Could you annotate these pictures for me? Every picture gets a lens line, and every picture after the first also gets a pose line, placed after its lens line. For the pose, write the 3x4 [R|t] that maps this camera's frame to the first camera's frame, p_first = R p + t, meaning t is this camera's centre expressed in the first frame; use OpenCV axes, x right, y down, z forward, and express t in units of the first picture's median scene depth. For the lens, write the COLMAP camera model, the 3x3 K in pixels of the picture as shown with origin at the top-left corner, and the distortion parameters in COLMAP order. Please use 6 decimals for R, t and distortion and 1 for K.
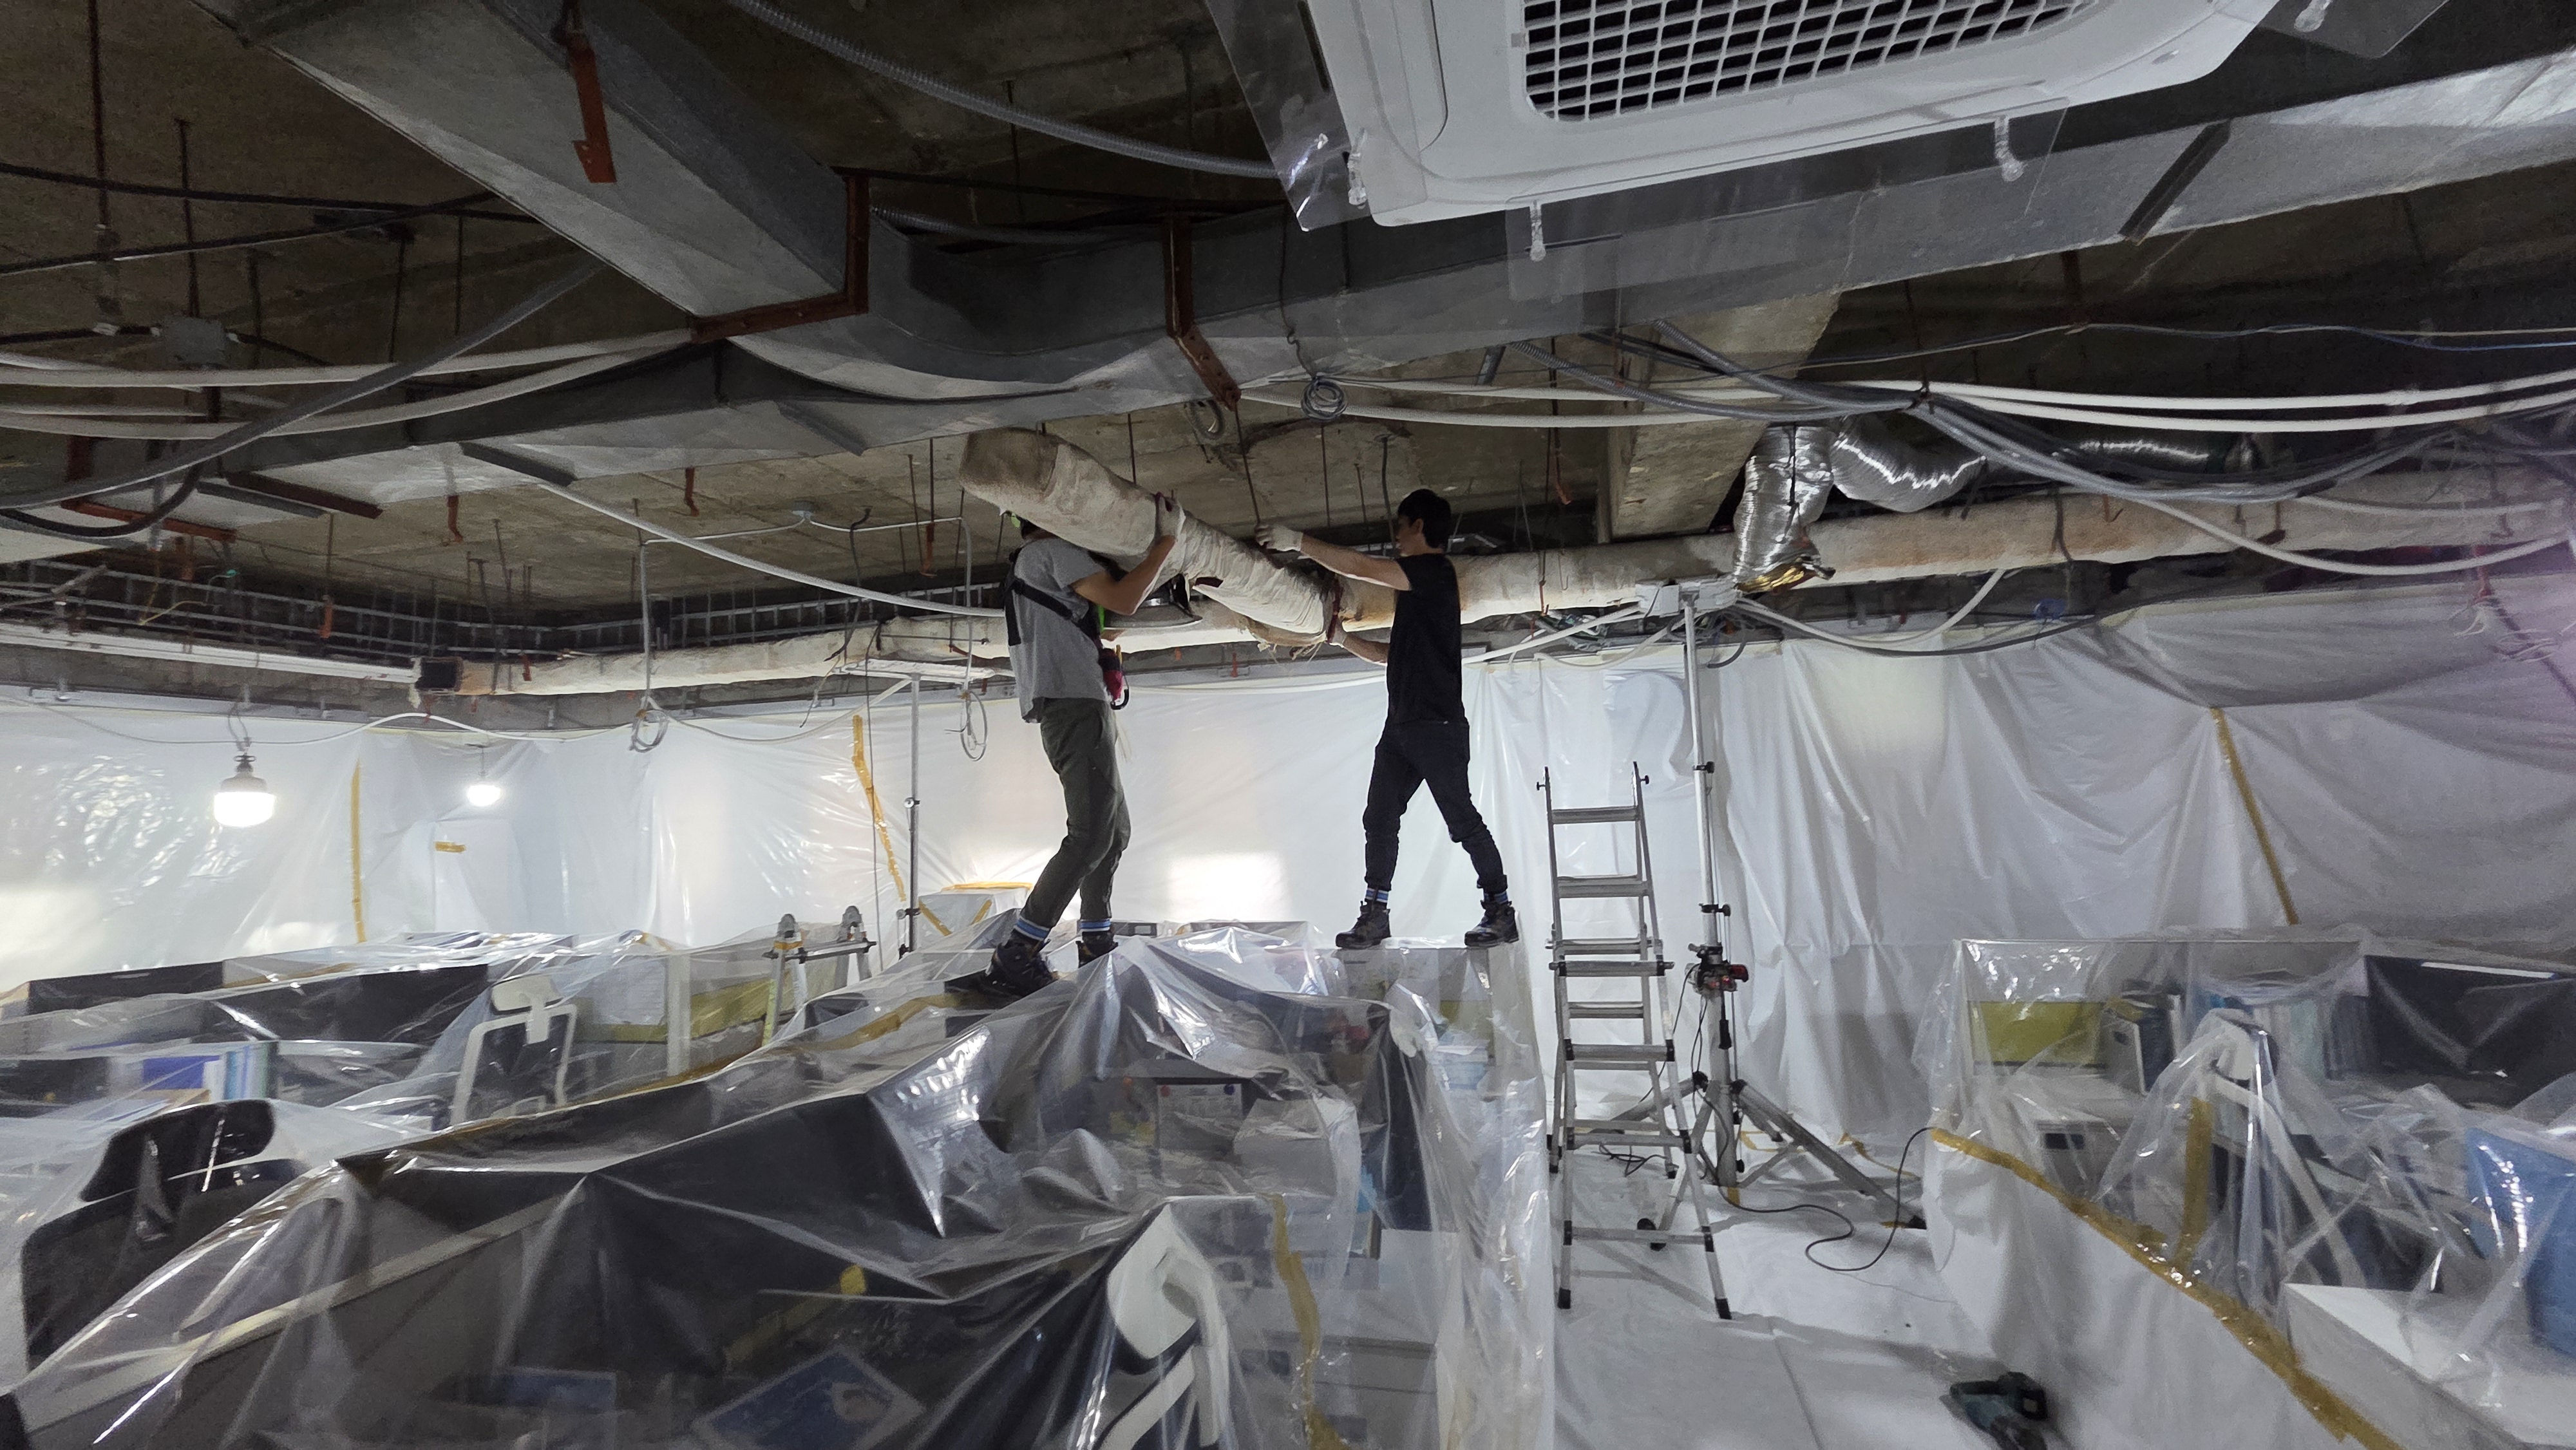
lens RADIAL K [[1033.9, 0, 1298.0], [0, 1033.9, 730.5], [0, 0, 1]] dist [0.007583, 0.000246]
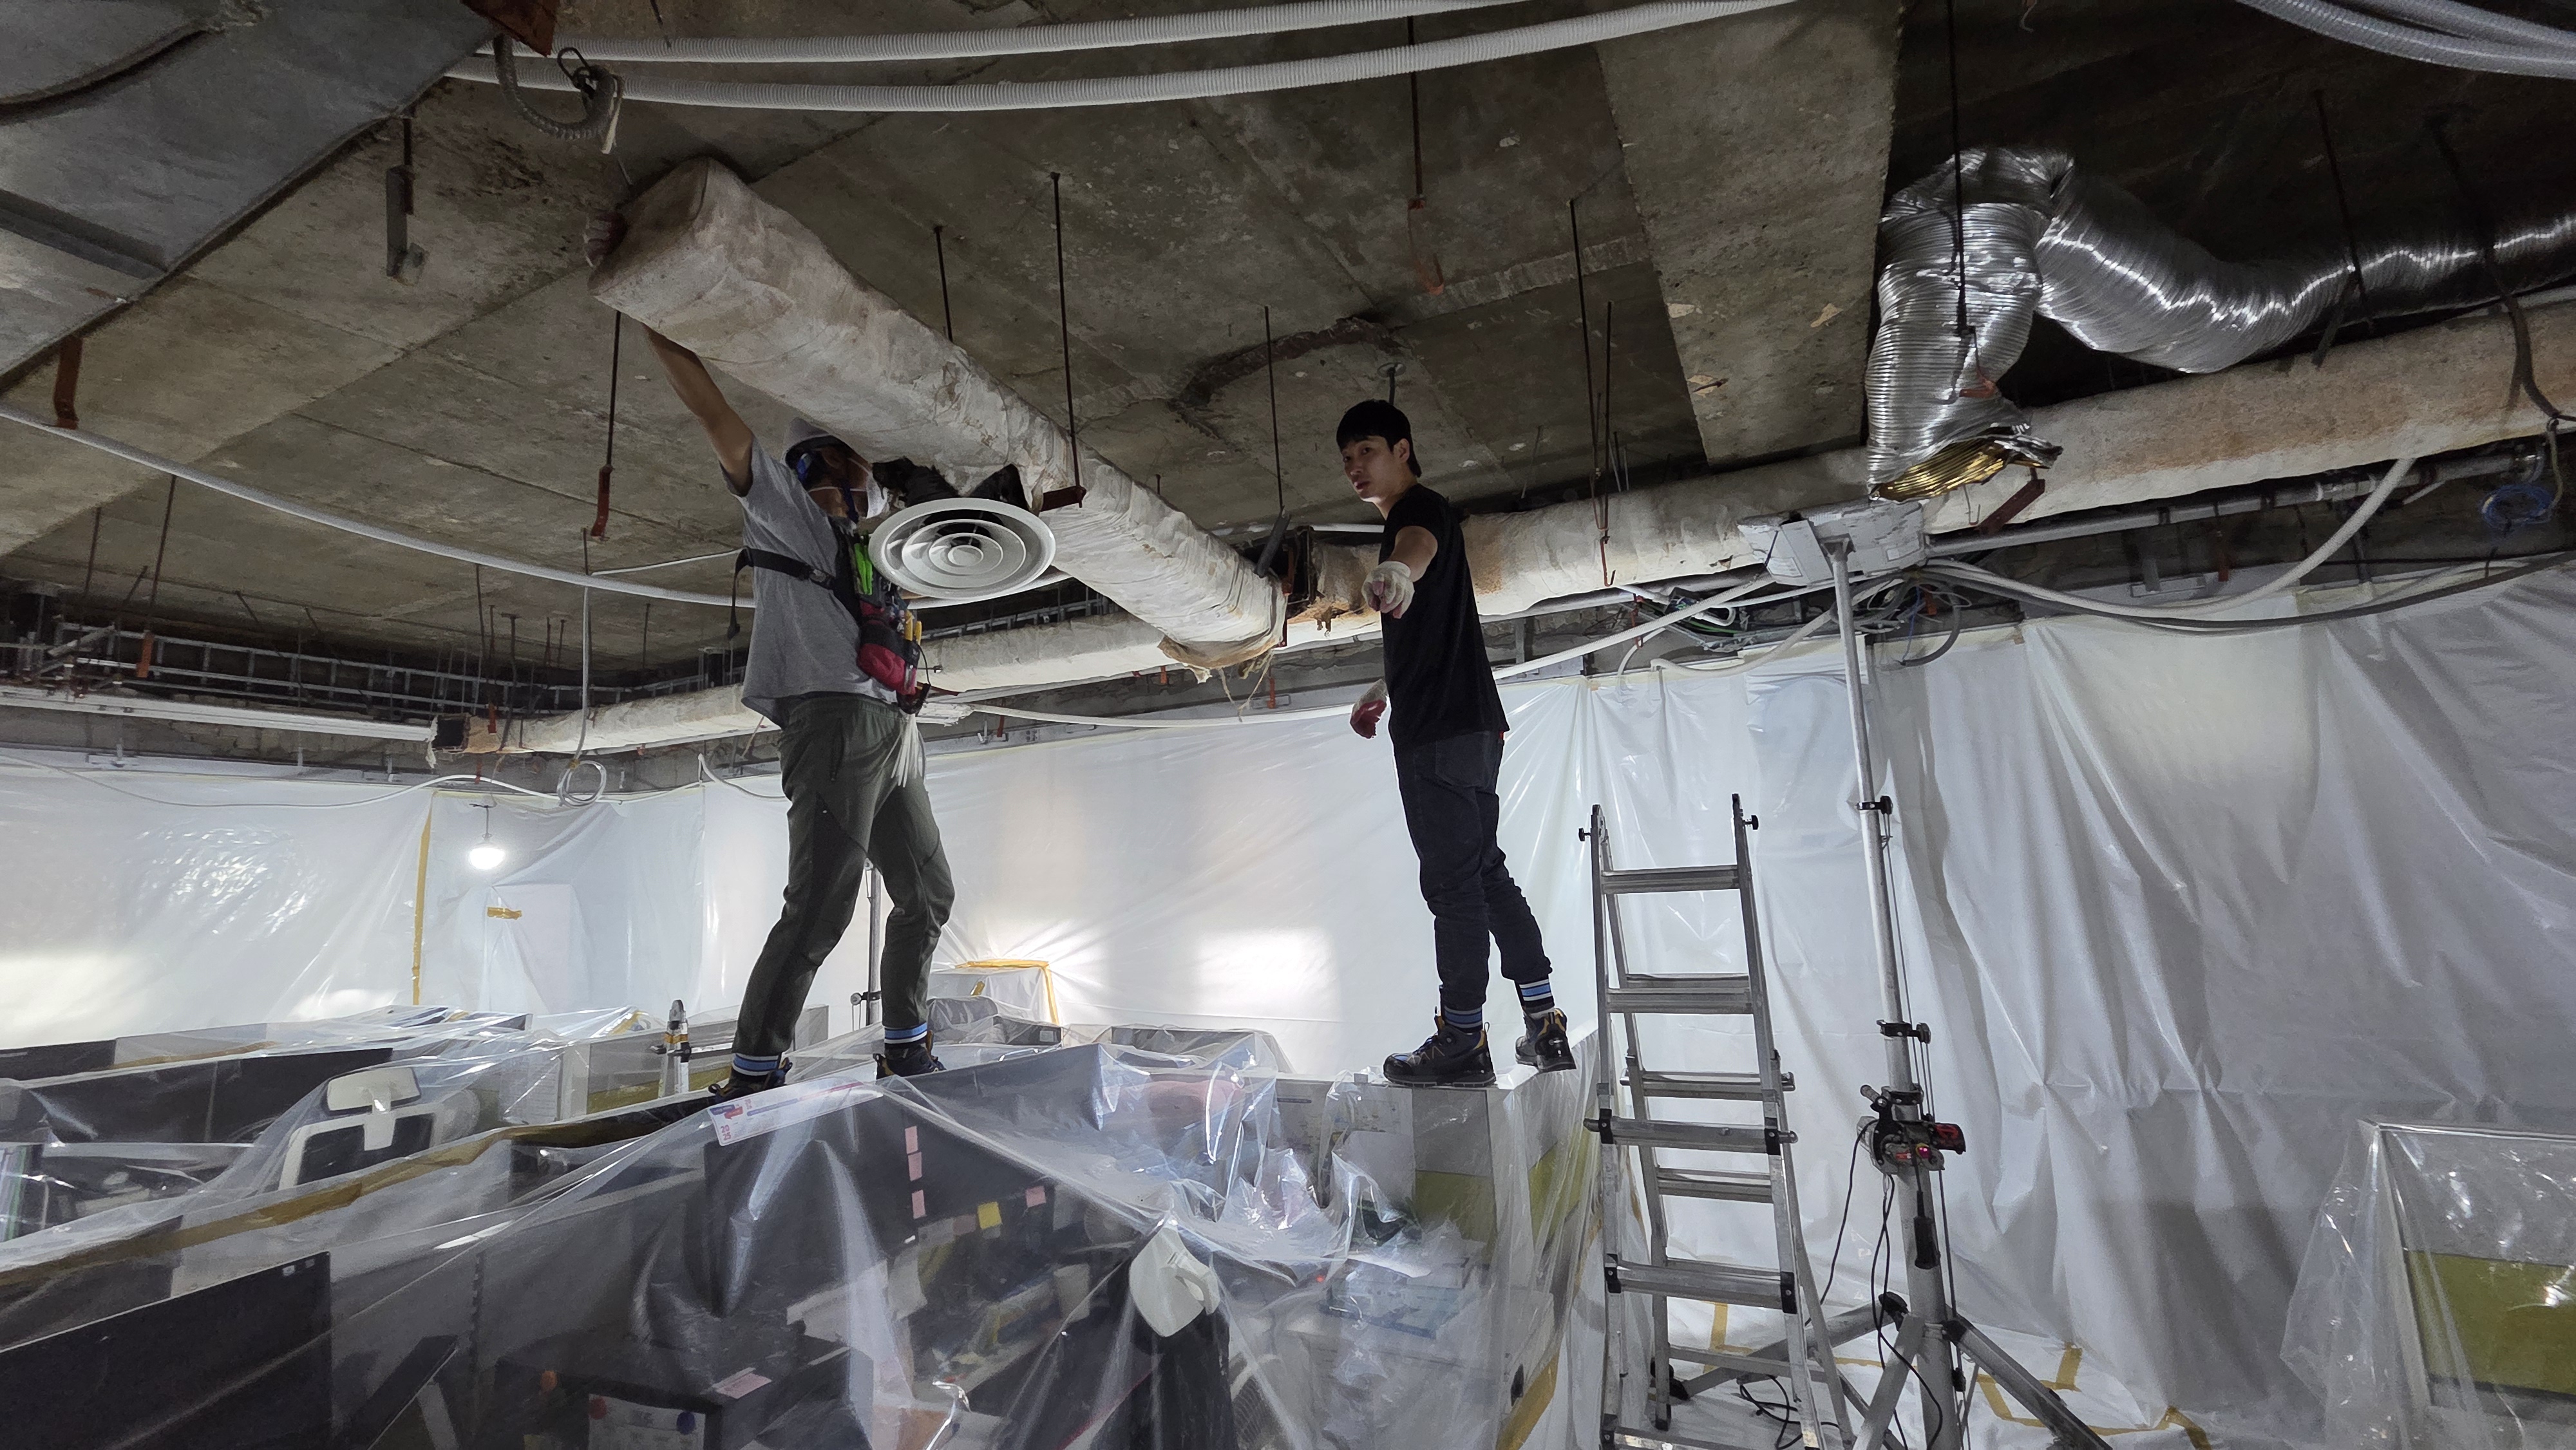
lens RADIAL K [[1008.6, 0, 1335.2], [0, 1008.6, 735.7], [0, 0, 1]] dist [0.001449, 0.000439]
pose [[0.976881, -0.030083, -0.211656, 0.186264], [0.016751, 0.997777, -0.064502, 0.025714], [0.213126, 0.059465, 0.975213, 0.294877]]
